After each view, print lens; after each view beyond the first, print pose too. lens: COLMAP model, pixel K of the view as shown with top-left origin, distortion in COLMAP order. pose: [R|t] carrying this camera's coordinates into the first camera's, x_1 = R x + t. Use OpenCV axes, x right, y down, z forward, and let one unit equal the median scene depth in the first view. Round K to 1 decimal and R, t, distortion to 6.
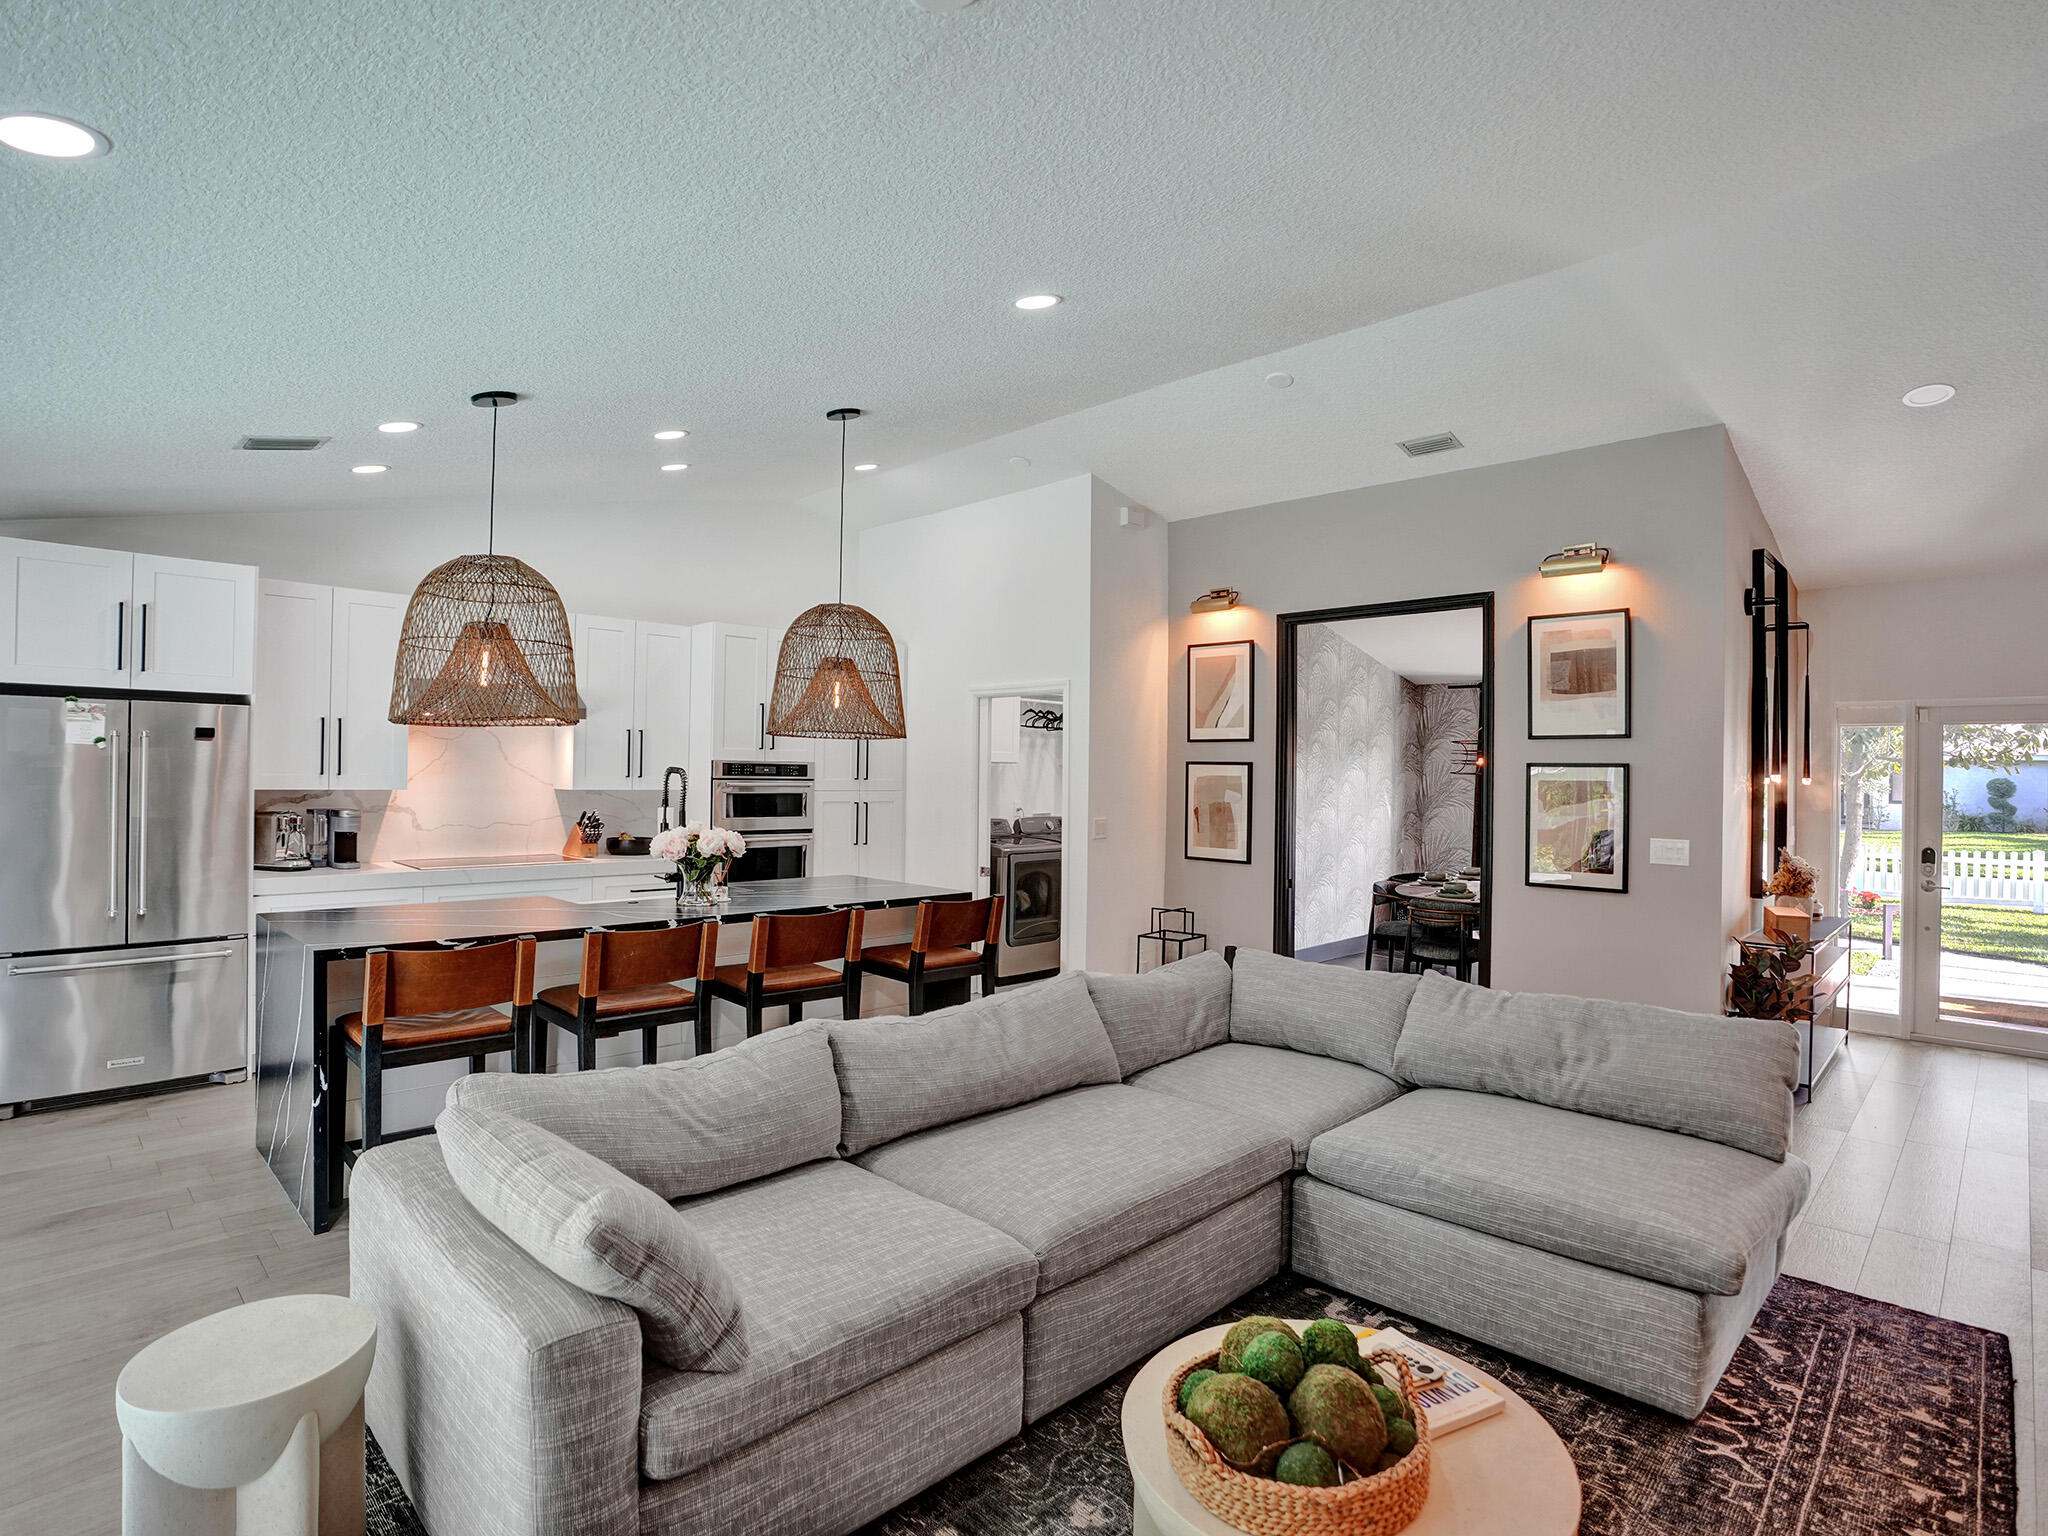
lens RADIAL K [[1050.8, 0, 1024.0], [0, 1050.8, 768.0], [0, 0, 1]] dist [-0.066509, 0.023940]
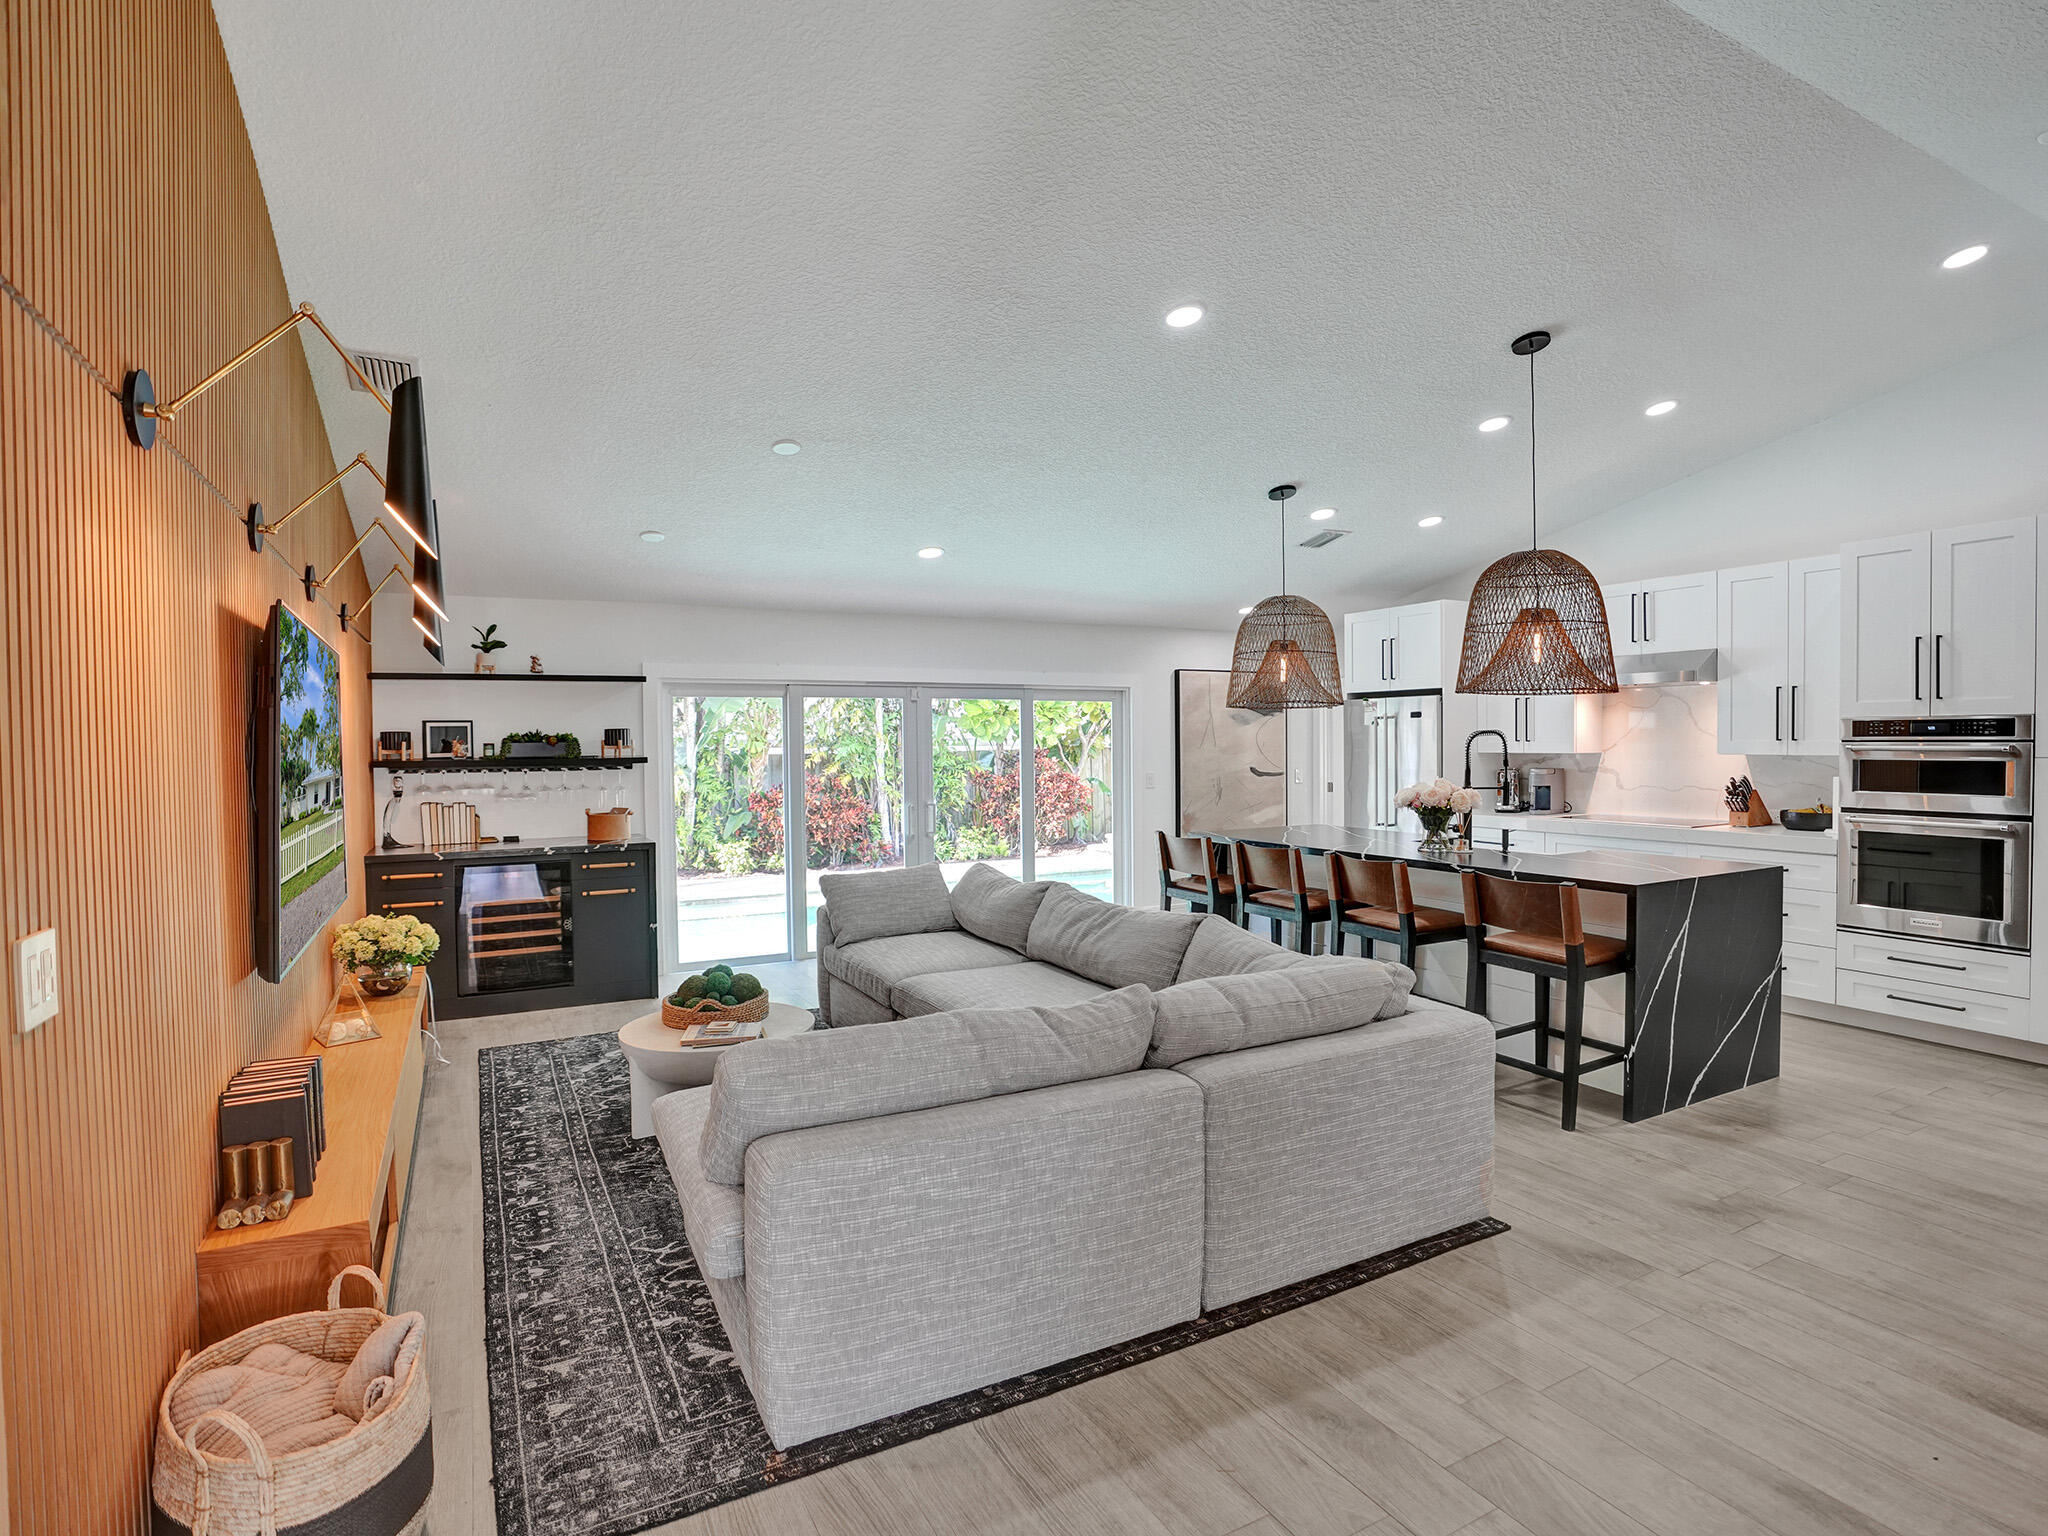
lens RADIAL K [[1050.8, 0, 1024.0], [0, 1050.8, 768.0], [0, 0, 1]] dist [-0.066509, 0.023940]
pose [[-0.297999, 0.012221, -0.954488, 0.842560], [0.008475, 0.999913, 0.010157, 0.023632], [0.954528, -0.005062, -0.298077, 0.854266]]
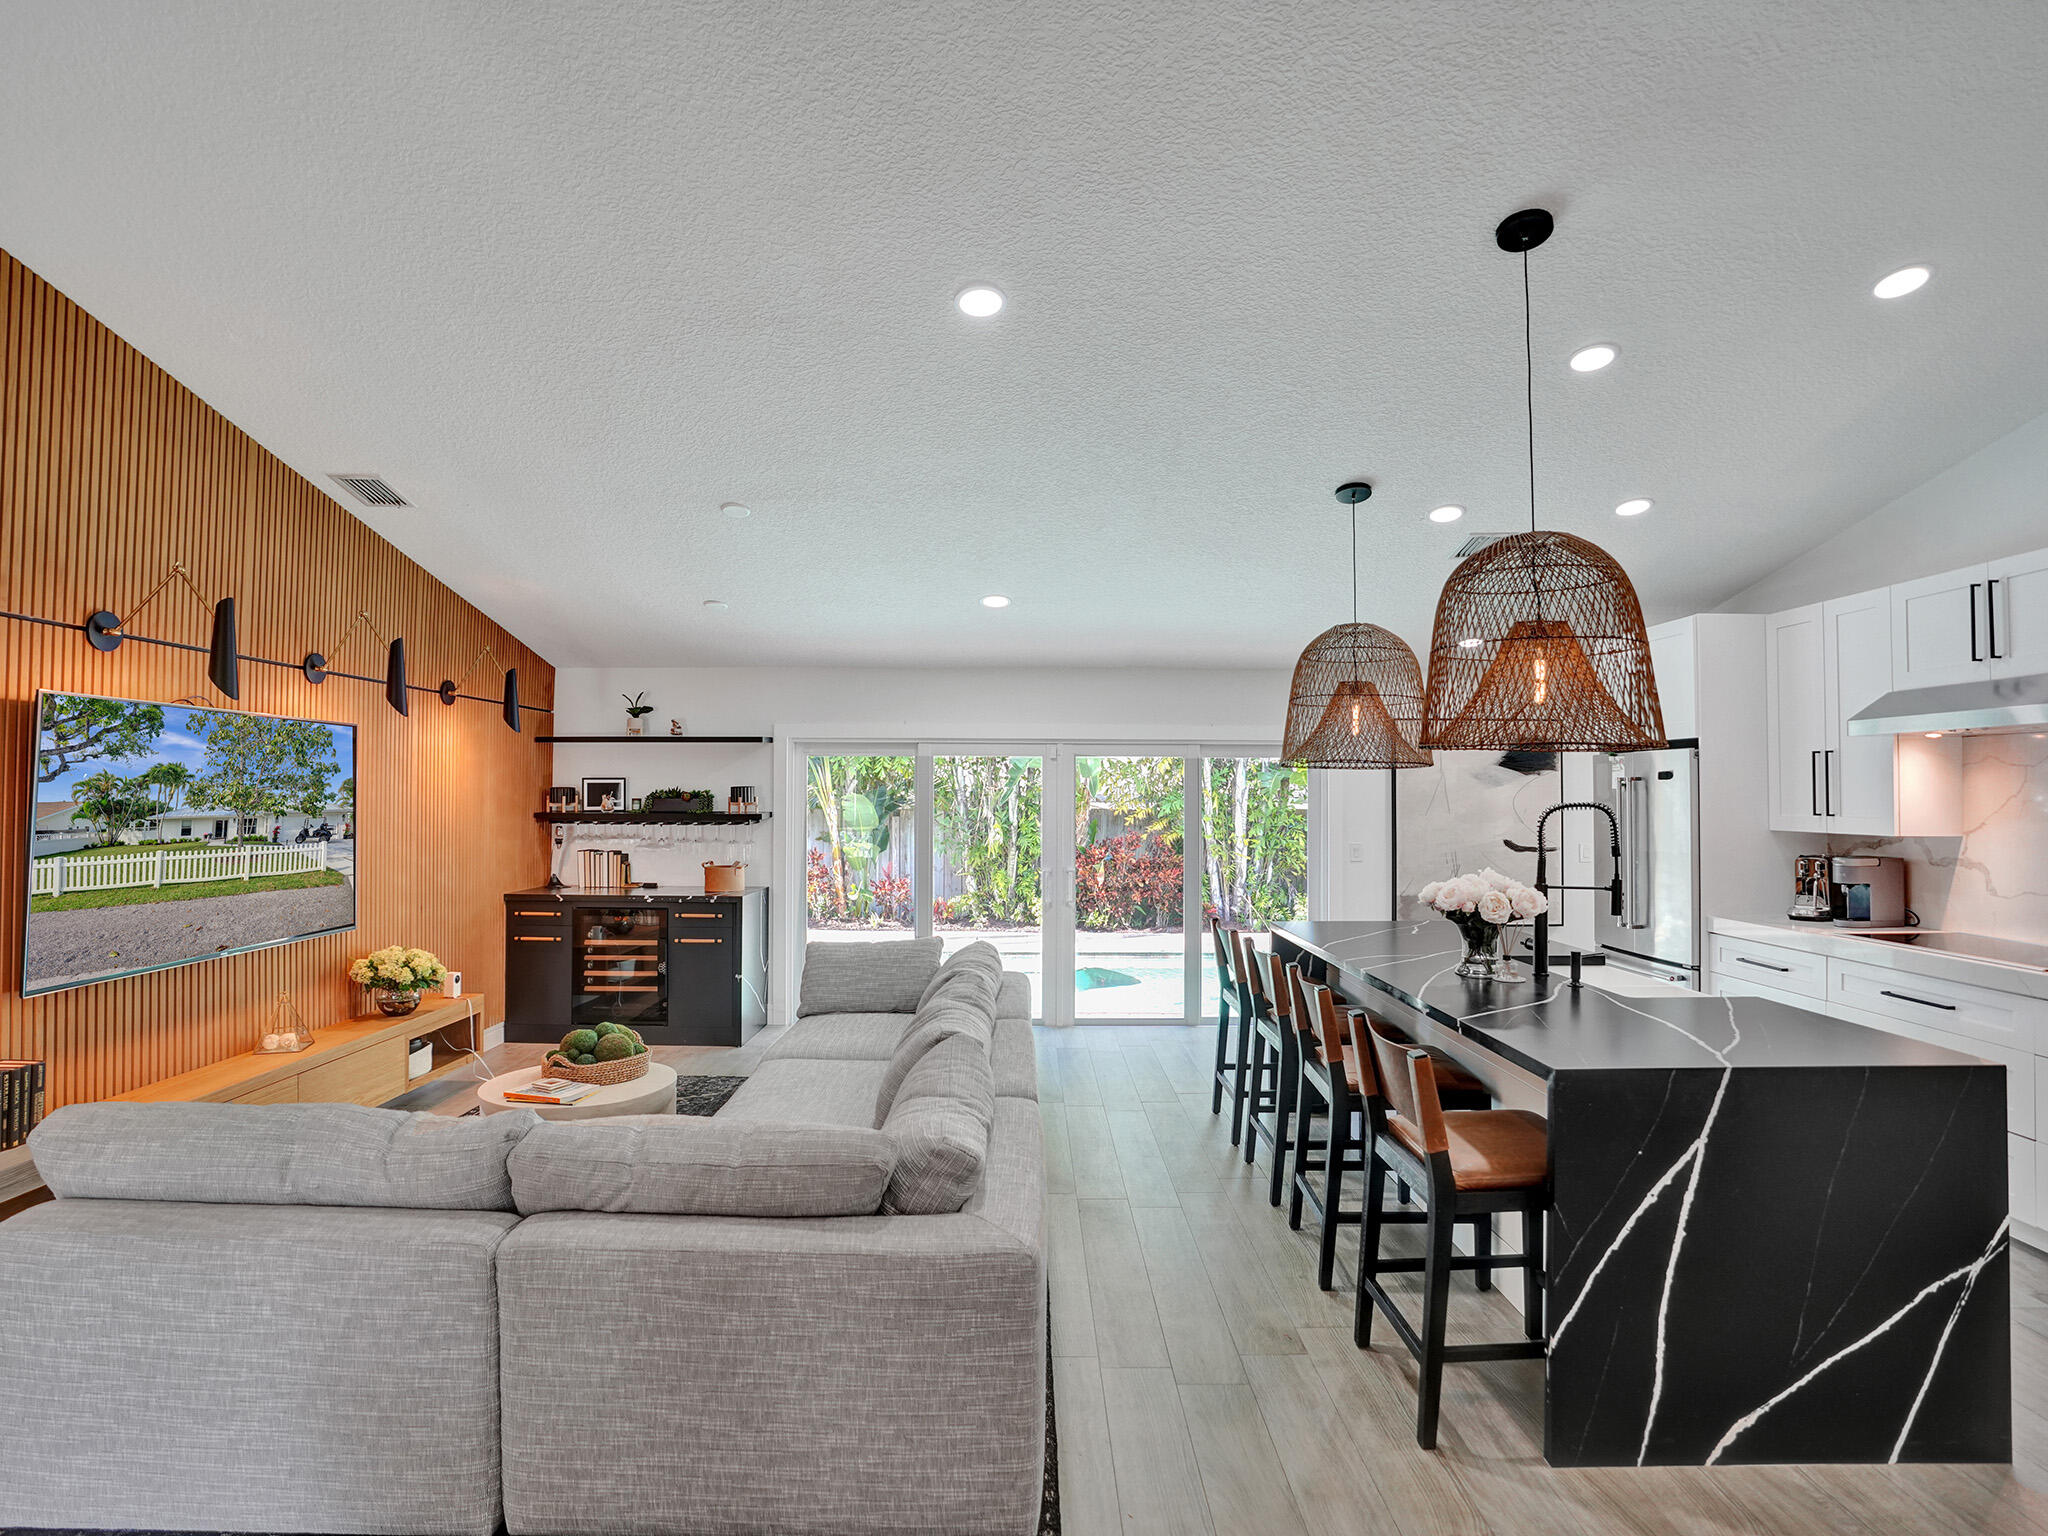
lens RADIAL K [[1056.0, 0, 1024.0], [0, 1056.0, 768.0], [0, 0, 1]] dist [-0.067255, 0.024068]
pose [[-0.709850, -0.035063, -0.703480, 0.464784], [-0.011640, 0.999208, -0.038057, 0.007595], [0.704257, -0.018826, -0.709696, 1.237009]]
